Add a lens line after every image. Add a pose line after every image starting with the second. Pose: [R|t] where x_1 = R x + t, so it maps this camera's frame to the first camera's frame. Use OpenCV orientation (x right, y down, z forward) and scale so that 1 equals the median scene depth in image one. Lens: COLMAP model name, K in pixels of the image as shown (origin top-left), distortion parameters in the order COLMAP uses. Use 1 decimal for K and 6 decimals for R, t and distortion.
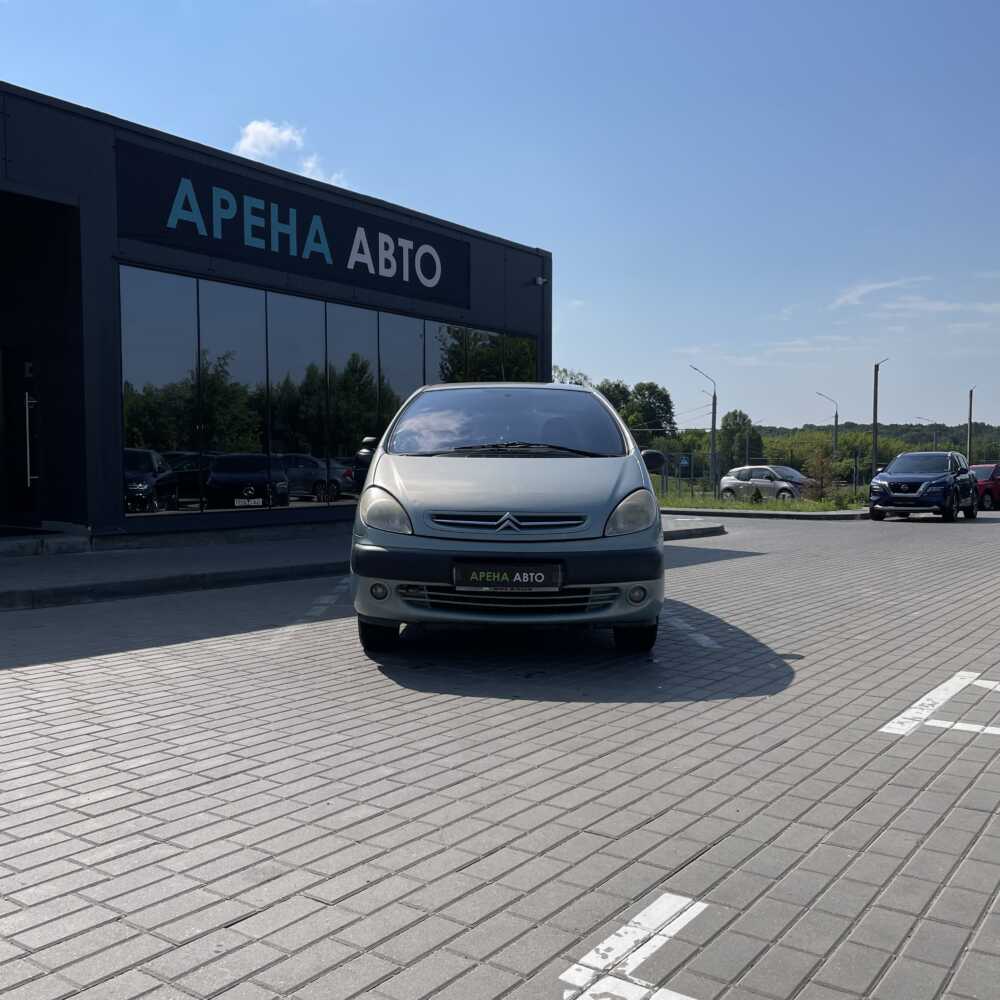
lens RADIAL K [[1012.8, 0, 495.3], [0, 1012.8, 499.0], [0, 0, 1]] dist [0.037584, 0.000000]
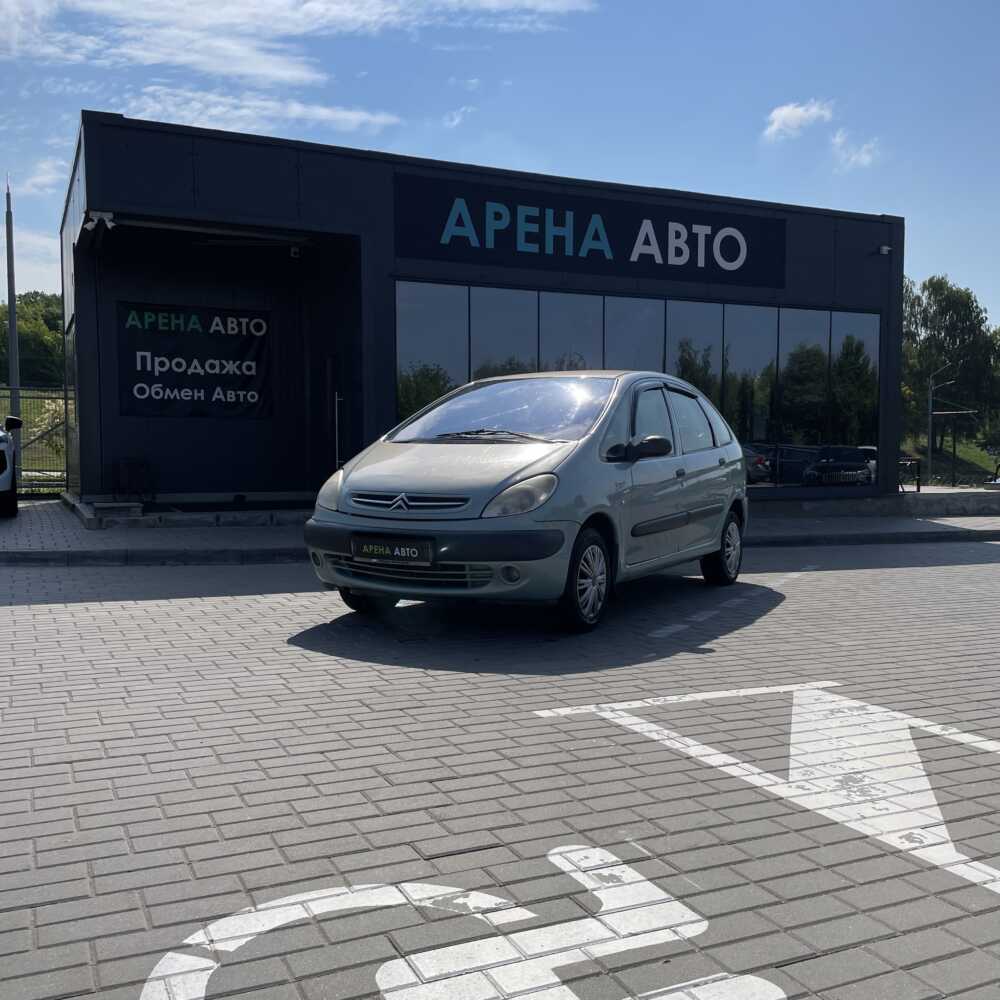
lens RADIAL K [[1012.8, 0, 497.2], [0, 1012.8, 503.1], [0, 0, 1]] dist [0.037584, 0.000000]
pose [[0.873600, 0.020585, -0.486209, 0.254109], [-0.013211, 0.999740, 0.018590, 0.000845], [0.486465, -0.009817, 0.873645, 0.032898]]
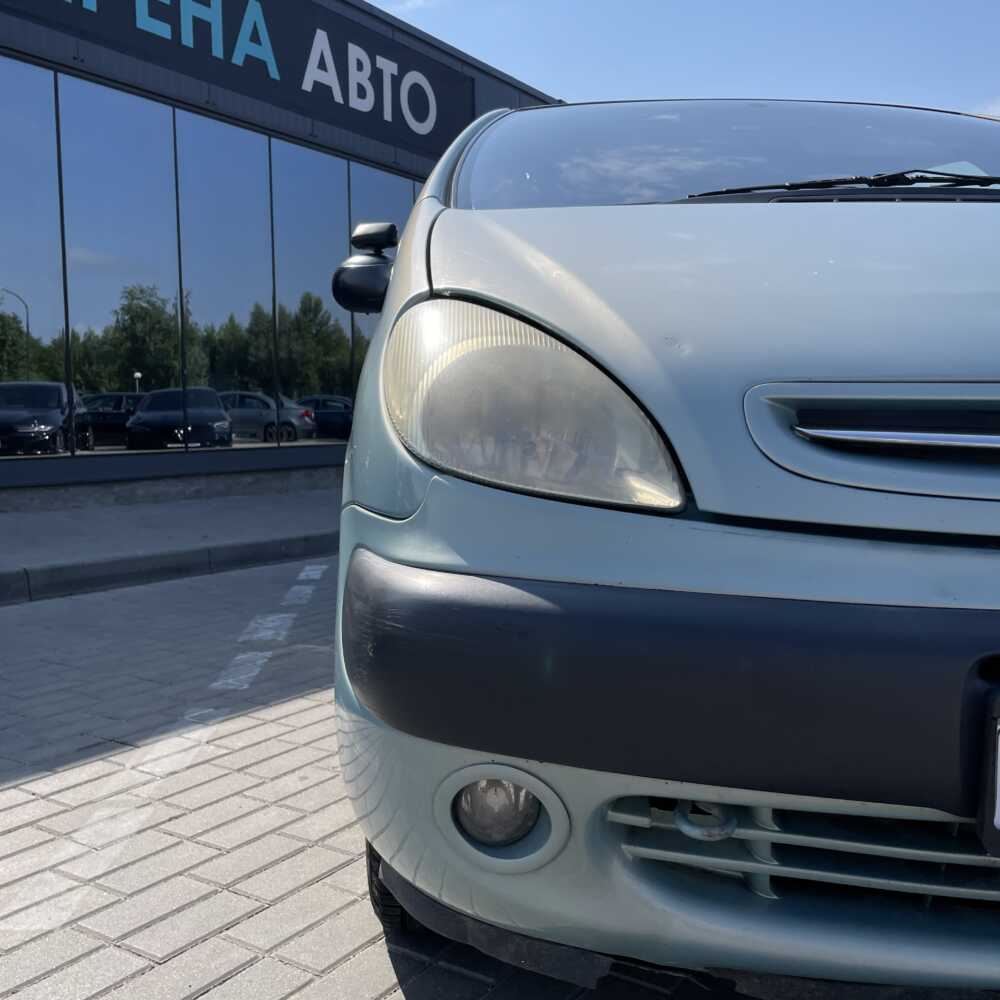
lens RADIAL K [[1012.8, 0, 492.0], [0, 1012.8, 494.8], [0, 0, 1]] dist [0.037584, 0.000000]
pose [[0.999320, -0.006476, 0.036288, -0.049234], [0.004792, 0.998916, 0.046299, 0.009169], [-0.036548, -0.046094, 0.998268, 0.327620]]
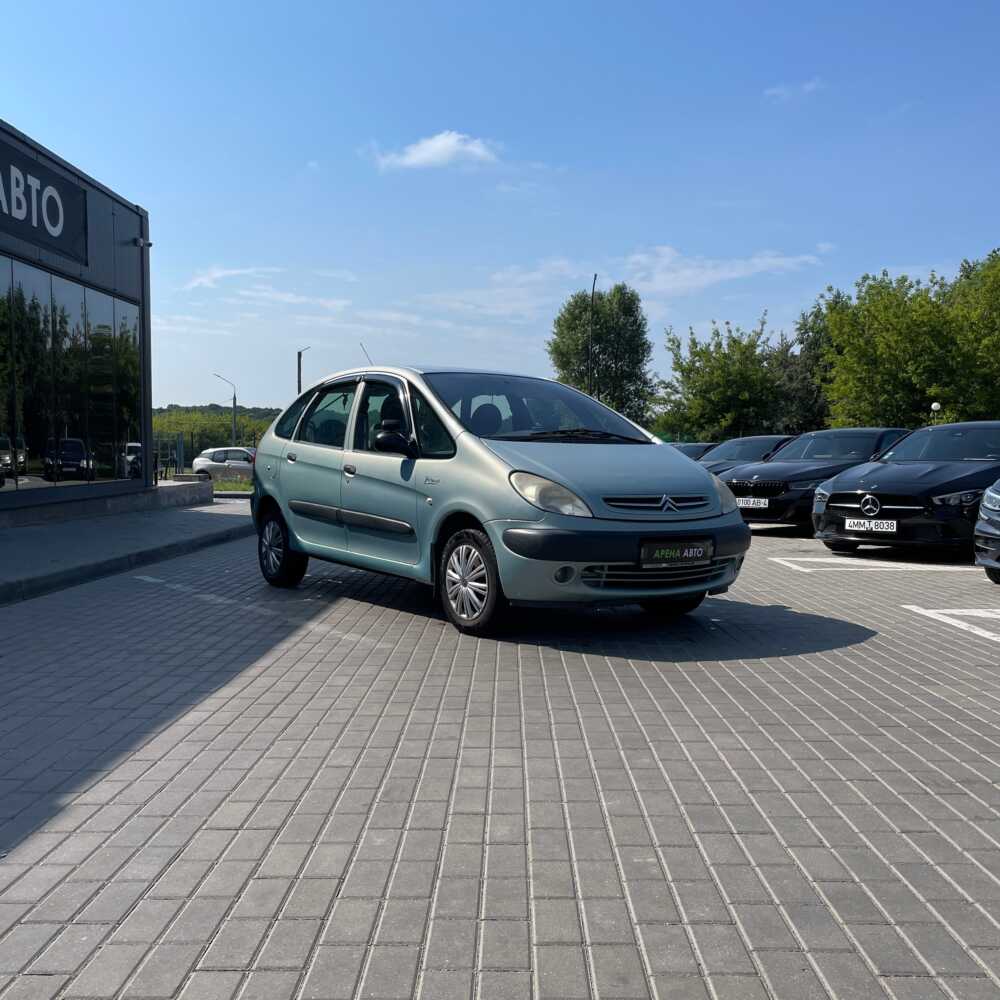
lens RADIAL K [[1012.8, 0, 504.0], [0, 1012.8, 511.1], [0, 0, 1]] dist [0.037584, 0.000000]
pose [[0.815533, -0.028564, 0.578006, -0.301873], [0.010886, 0.999362, 0.034027, -0.003285], [-0.578609, -0.021458, 0.815323, 0.082584]]
